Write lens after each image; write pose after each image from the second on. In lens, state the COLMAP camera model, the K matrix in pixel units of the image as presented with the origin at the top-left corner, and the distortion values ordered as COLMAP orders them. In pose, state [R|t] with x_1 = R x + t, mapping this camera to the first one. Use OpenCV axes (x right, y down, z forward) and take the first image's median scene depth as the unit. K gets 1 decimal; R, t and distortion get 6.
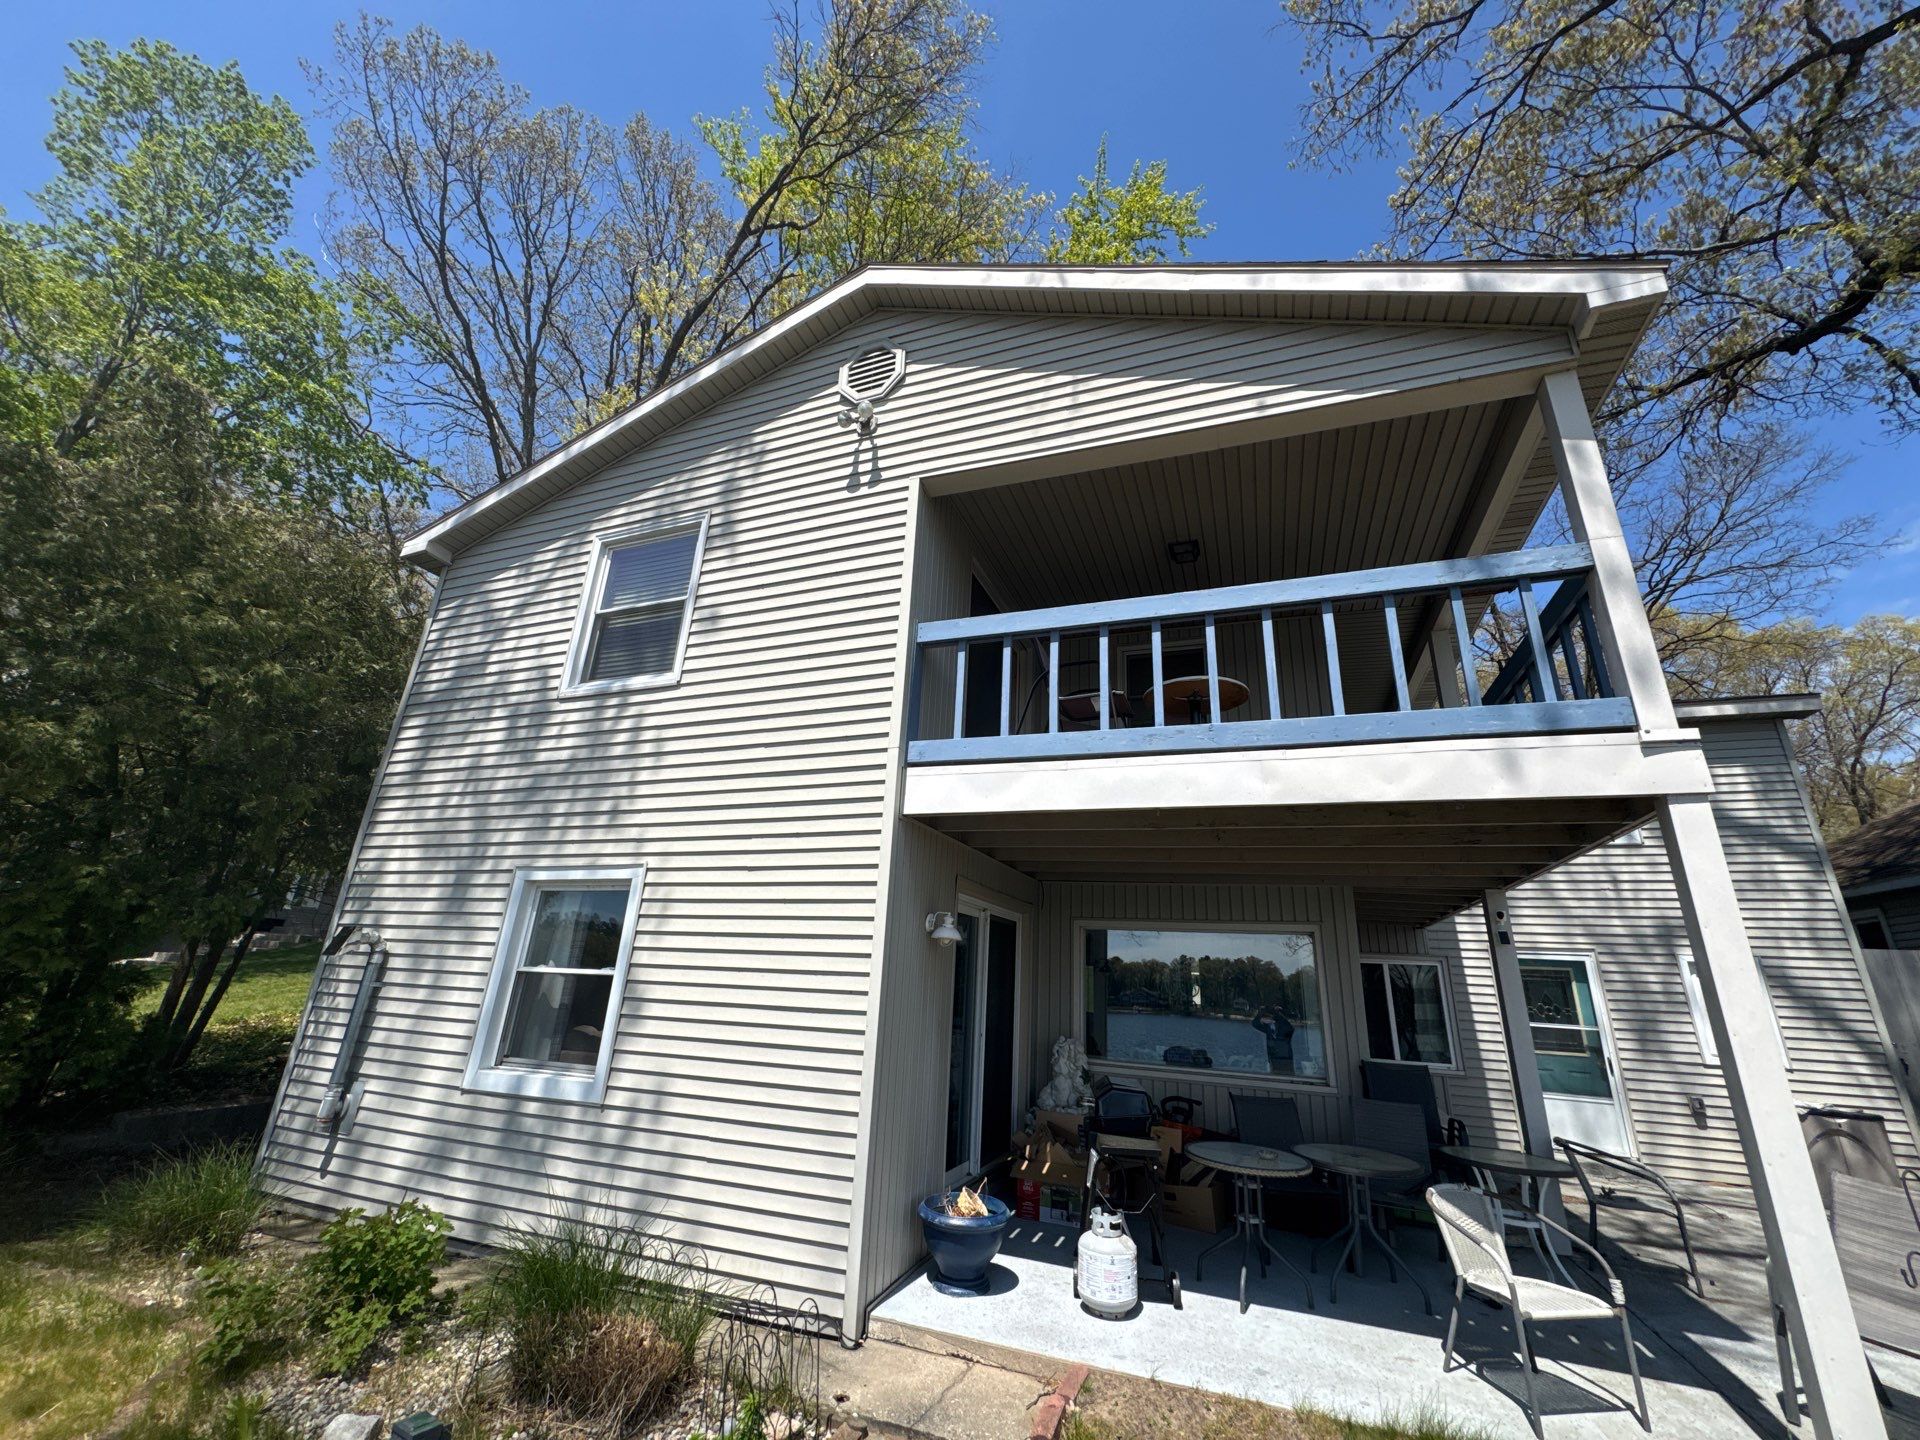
lens RADIAL K [[765.5, 0, 966.2], [0, 765.5, 715.6], [0, 0, 1]] dist [0.005857, 0.000562]
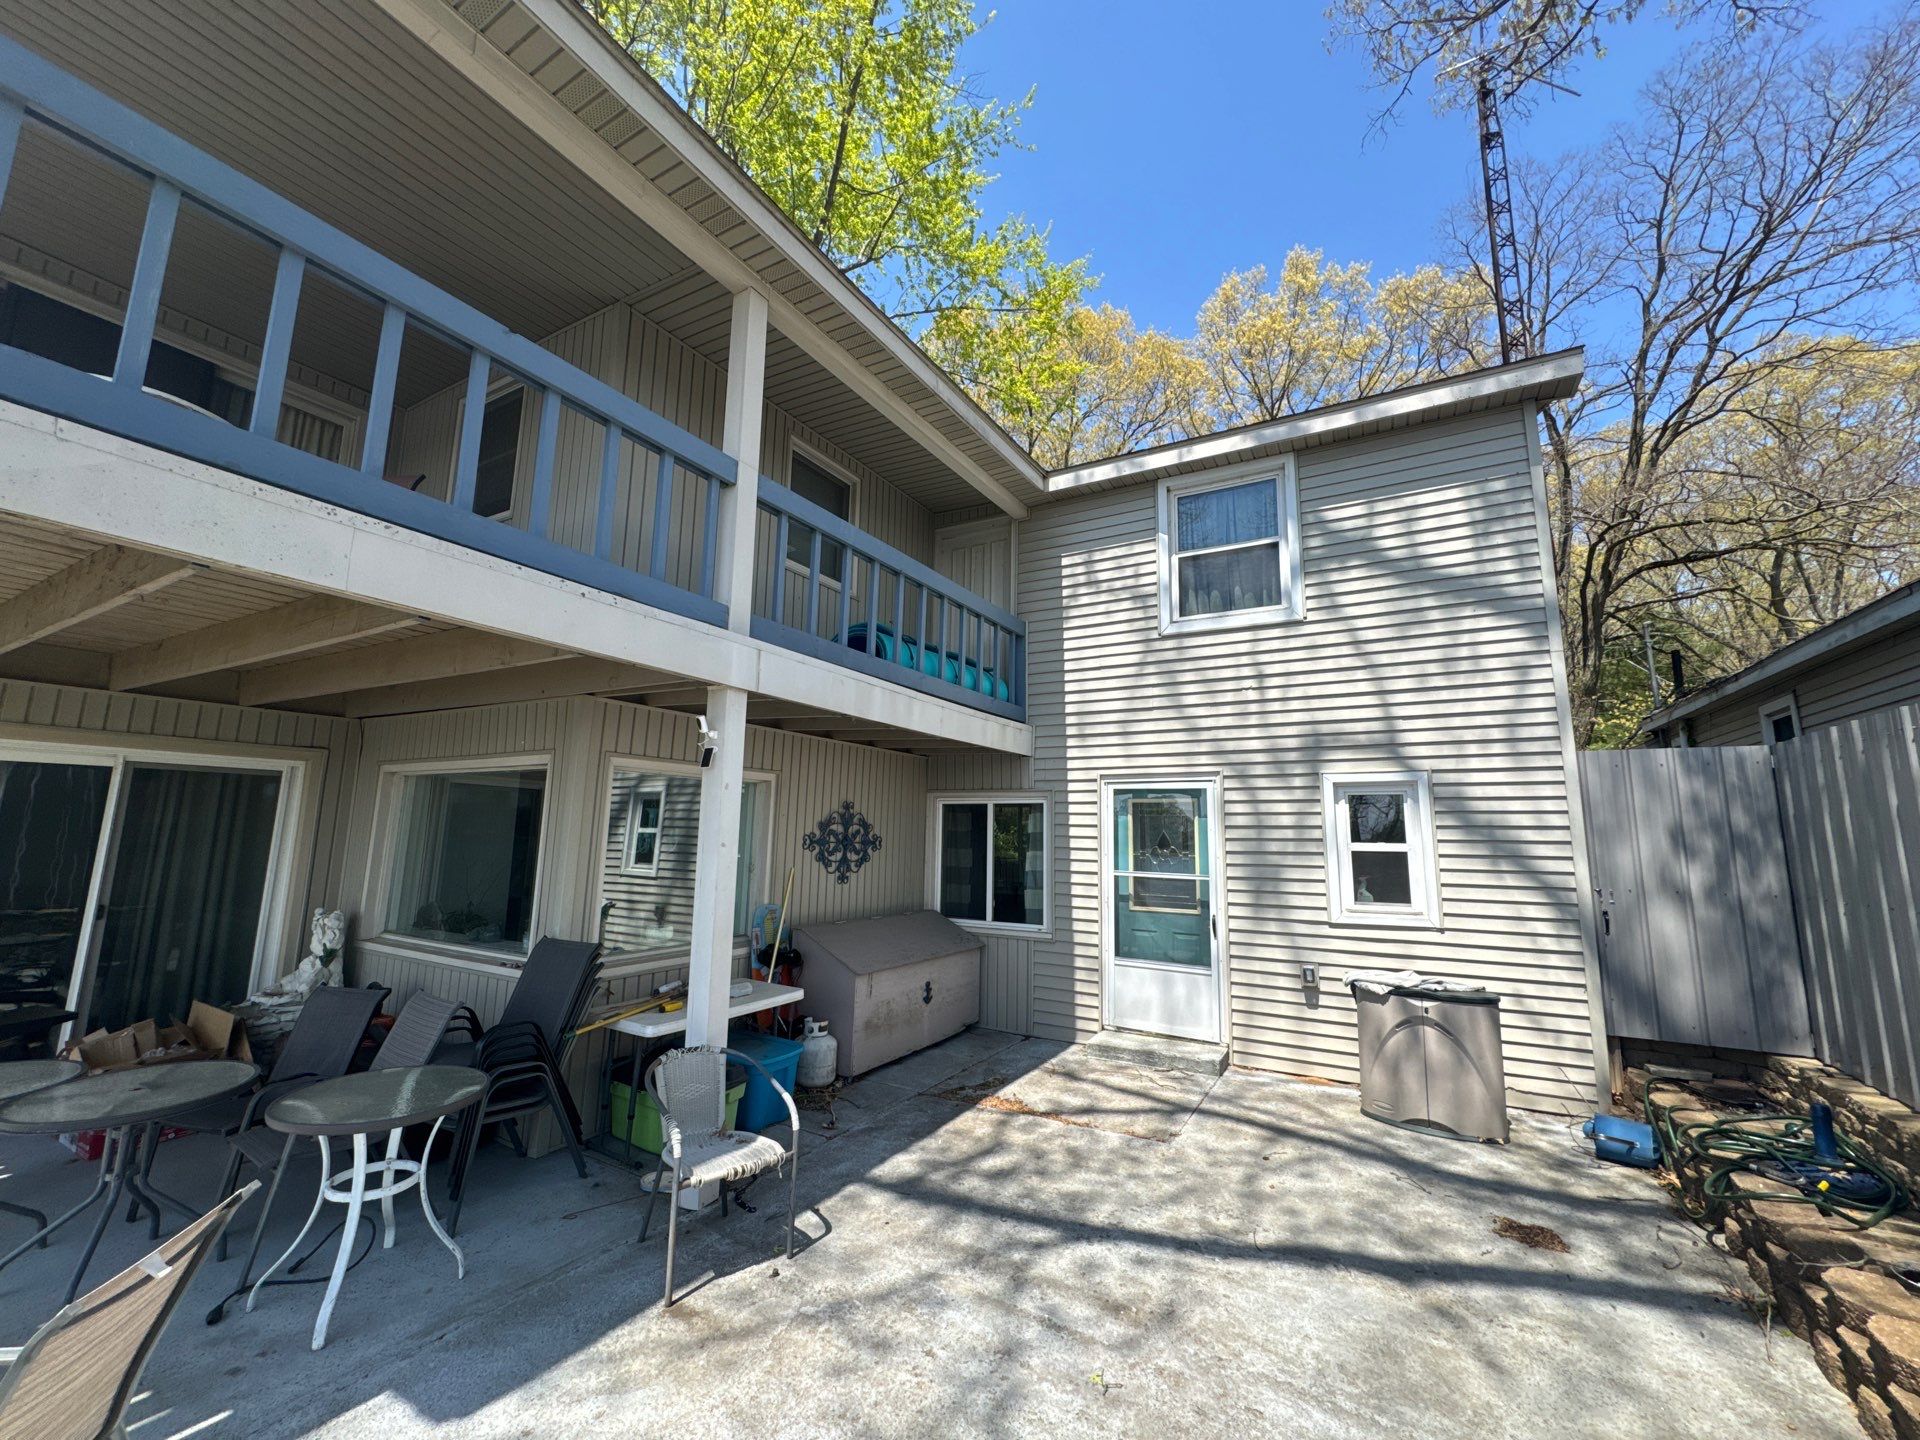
lens RADIAL K [[765.5, 0, 962.0], [0, 765.5, 714.9], [0, 0, 1]] dist [0.005857, 0.000562]
pose [[0.985892, -0.055759, -0.157822, 0.724579], [0.082652, 0.982086, 0.169341, 0.116641], [0.145553, -0.179996, 0.972839, 0.296118]]
